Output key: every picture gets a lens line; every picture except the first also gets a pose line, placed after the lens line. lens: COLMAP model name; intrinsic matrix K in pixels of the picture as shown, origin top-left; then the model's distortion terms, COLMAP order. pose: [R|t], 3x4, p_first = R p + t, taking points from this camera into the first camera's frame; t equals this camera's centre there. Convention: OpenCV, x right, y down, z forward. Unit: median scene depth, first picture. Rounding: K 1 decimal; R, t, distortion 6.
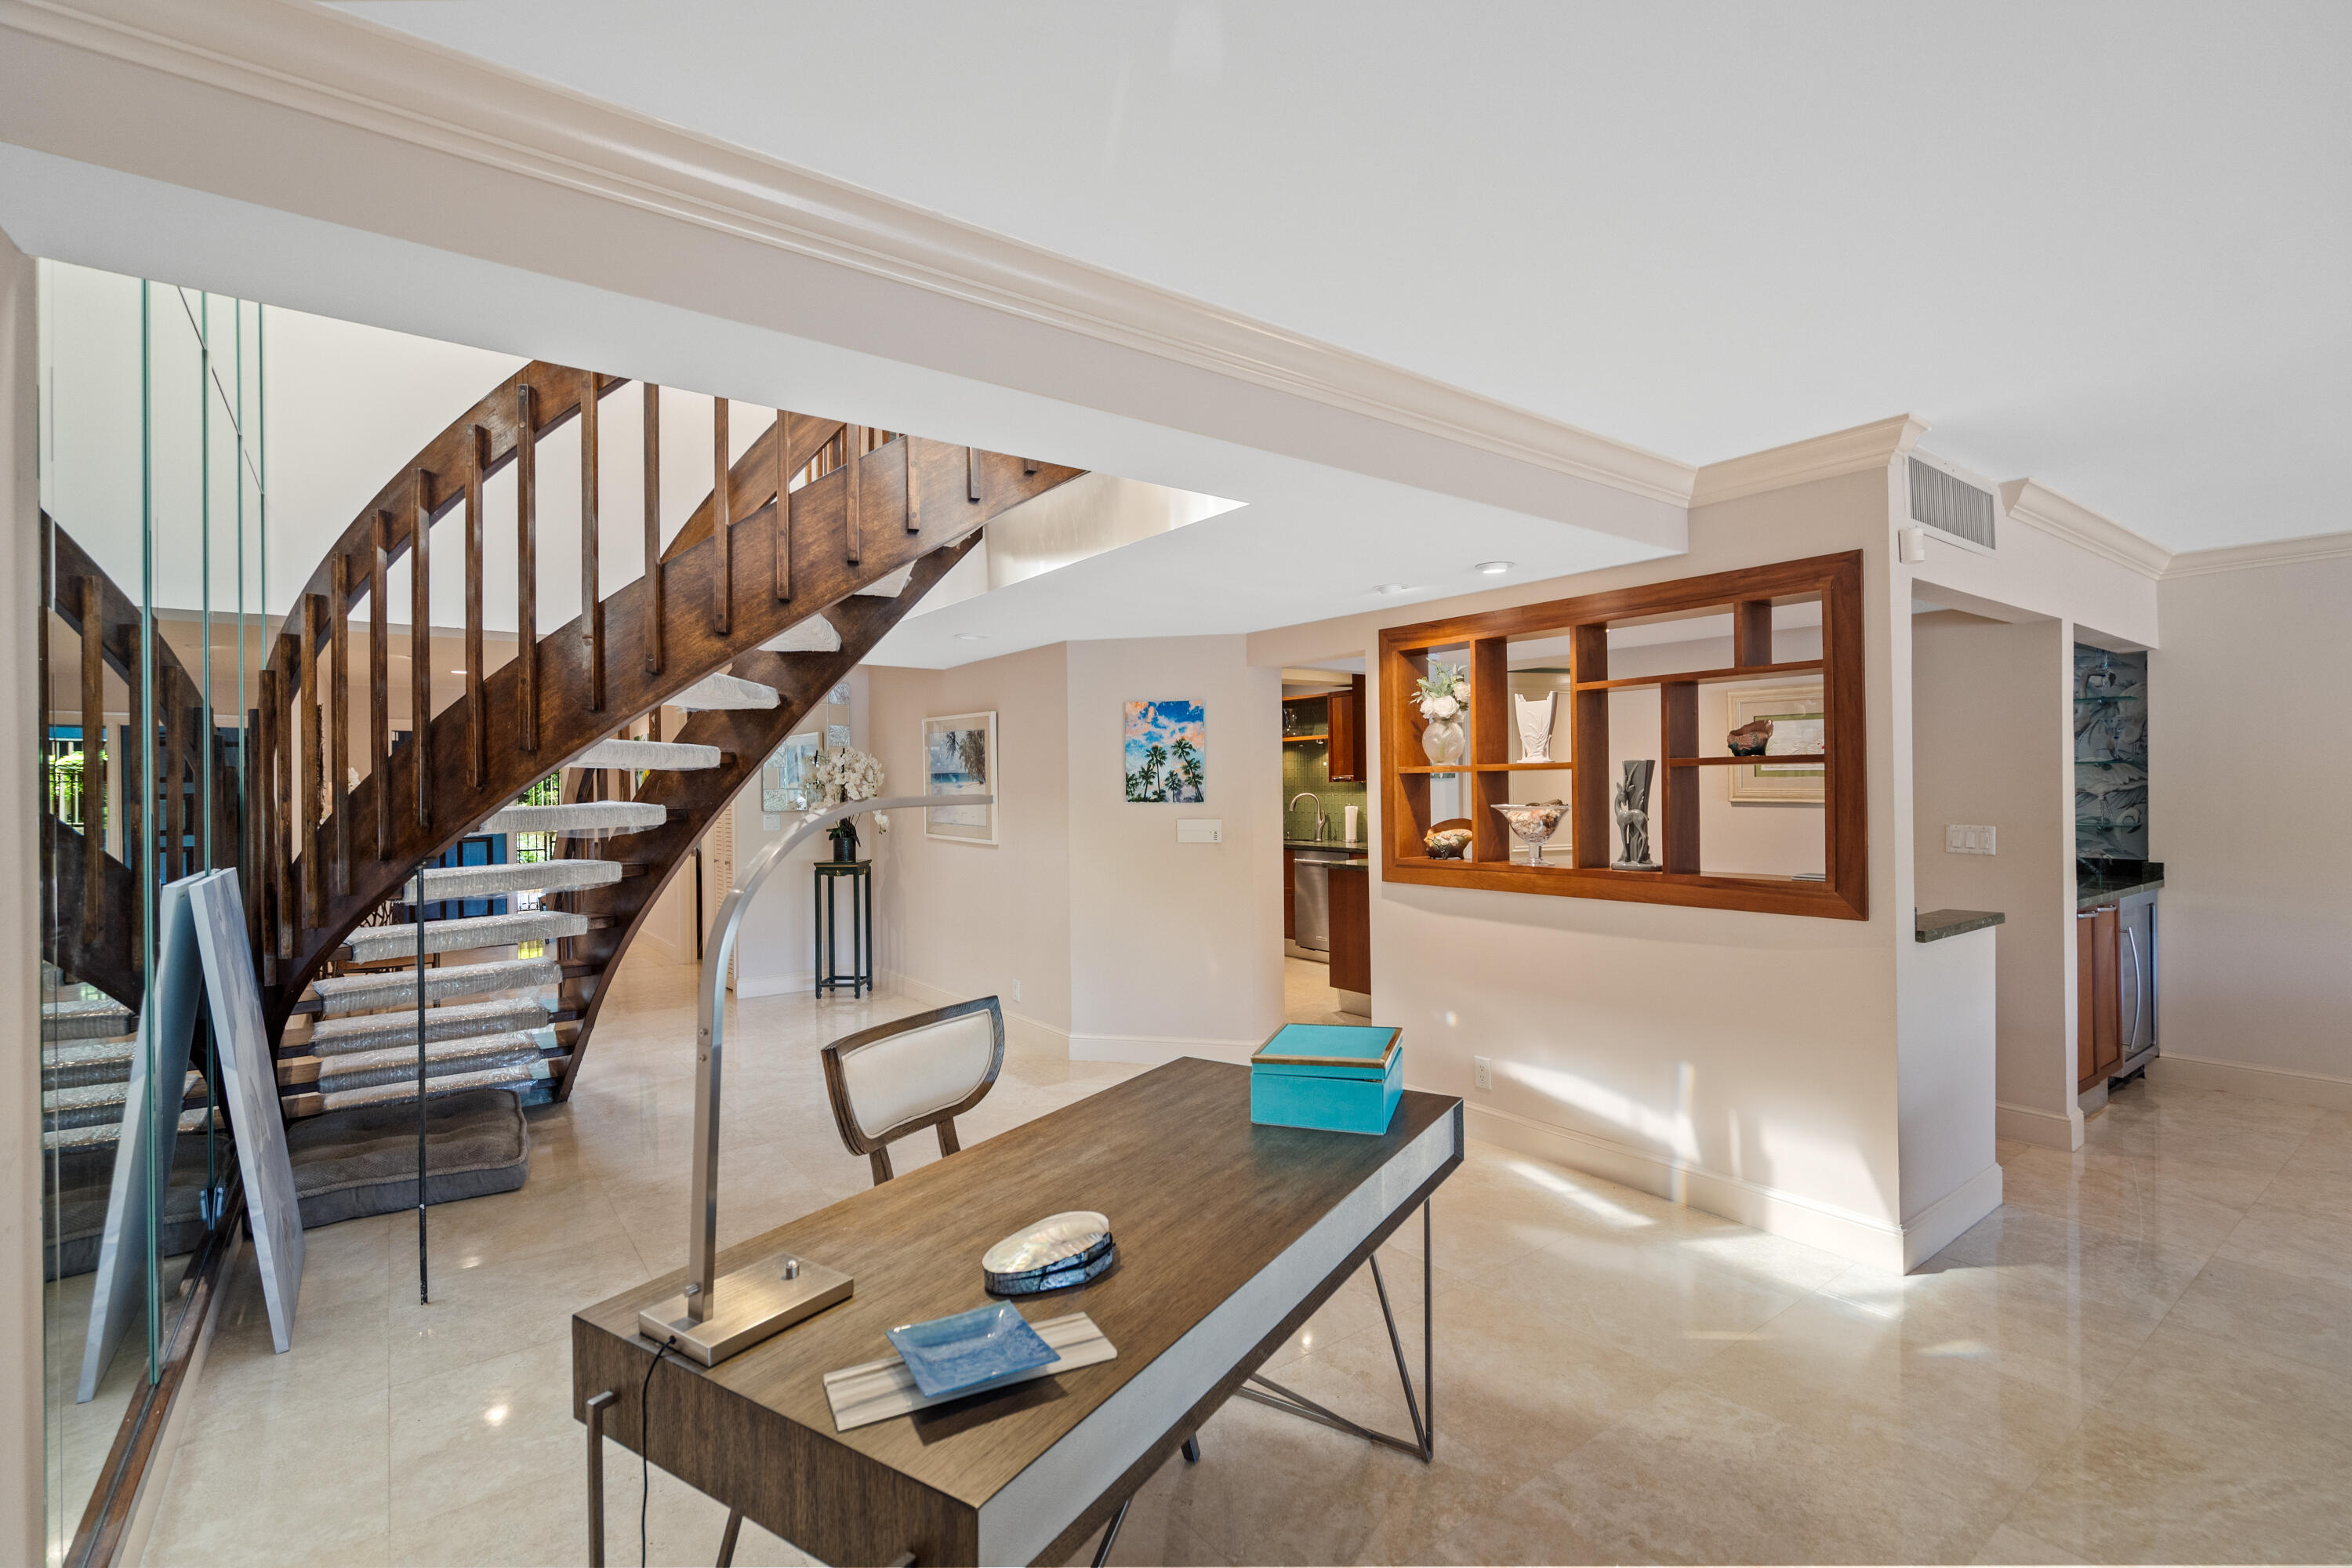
lens RADIAL K [[1055.5, 0, 1176.0], [0, 1055.5, 784.0], [0, 0, 1]] dist [-0.002188, -0.000550]
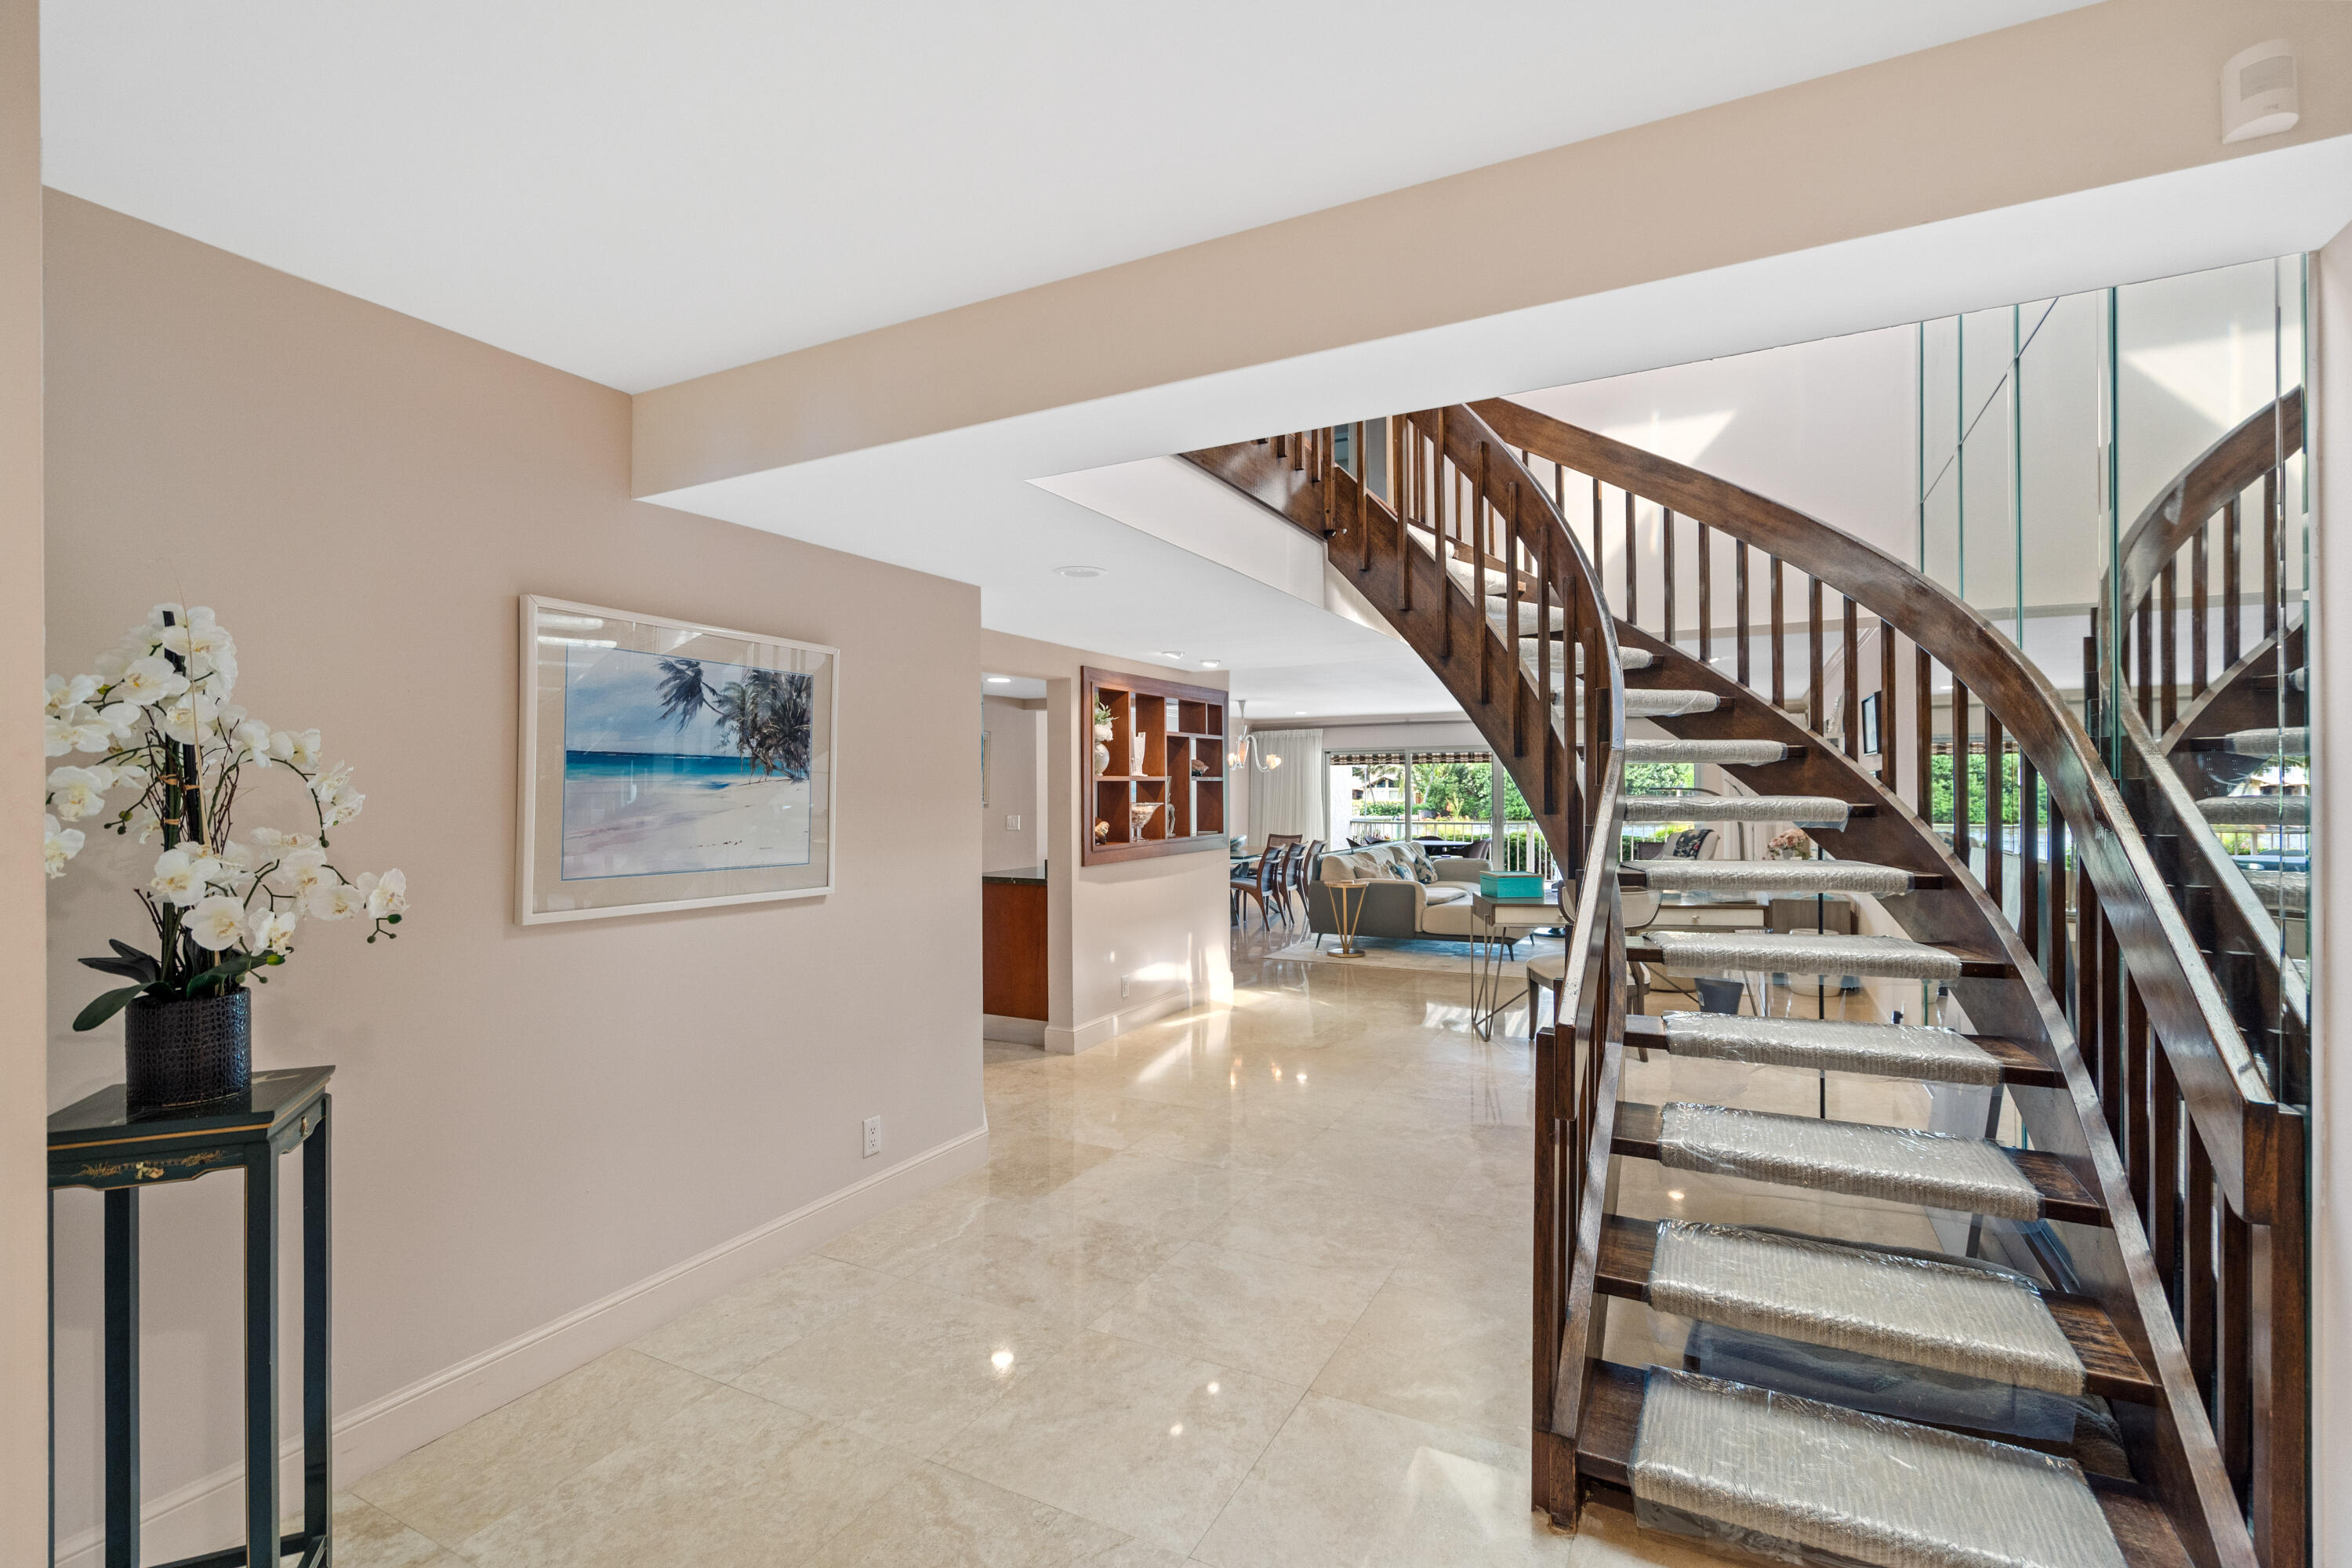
lens RADIAL K [[1055.5, 0, 1176.0], [0, 1055.5, 784.0], [0, 0, 1]] dist [-0.002188, -0.000550]
pose [[-0.438399, 0.014549, 0.898663, -0.704690], [0.010670, 0.999883, -0.010983, 0.007170], [-0.898717, 0.004773, -0.438503, 1.048491]]
